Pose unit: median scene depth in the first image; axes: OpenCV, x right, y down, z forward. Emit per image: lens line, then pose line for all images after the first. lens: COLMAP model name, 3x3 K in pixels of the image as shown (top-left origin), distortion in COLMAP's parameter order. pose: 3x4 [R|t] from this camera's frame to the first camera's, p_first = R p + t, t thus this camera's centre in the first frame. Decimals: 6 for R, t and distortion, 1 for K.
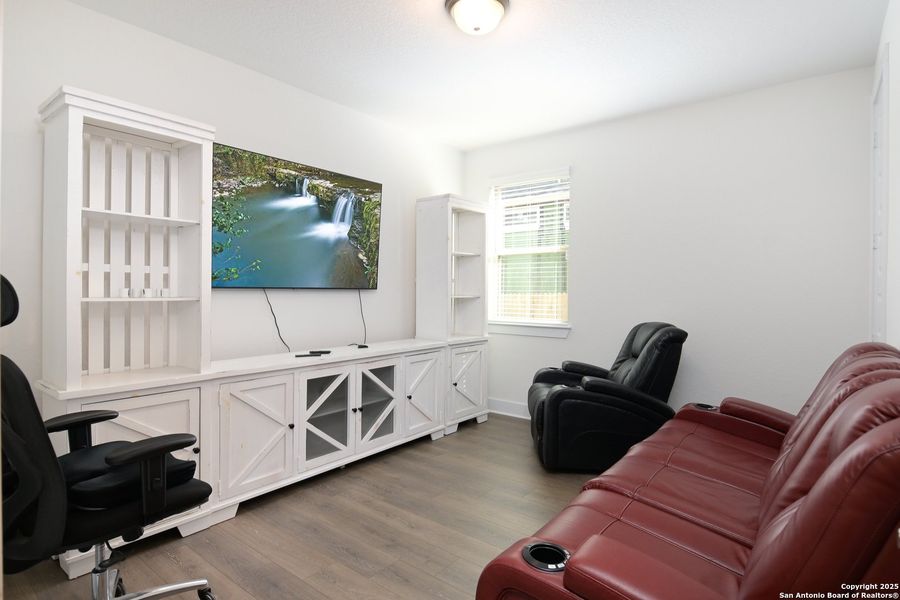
lens RADIAL K [[479.0, 0, 450.0], [0, 479.0, 300.0], [0, 0, 1]] dist [0.120967, -0.000363]
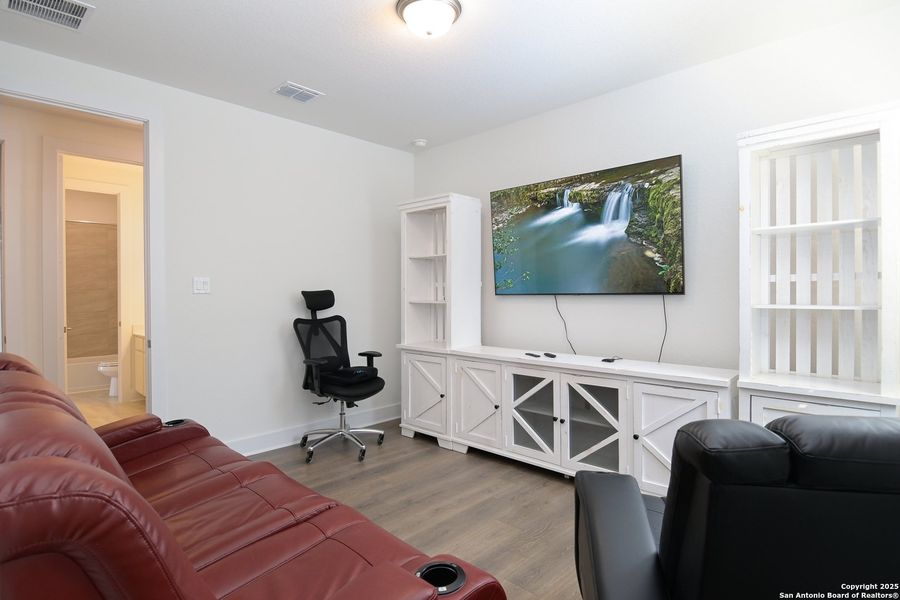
lens RADIAL K [[476.9, 0, 450.0], [0, 476.9, 300.0], [0, 0, 1]] dist [0.015238, -0.000943]
pose [[-0.074583, -0.000278, -0.997215, 0.735454], [-0.022314, 0.999750, 0.001390, -0.006948], [0.996965, 0.022355, -0.074570, 0.816305]]
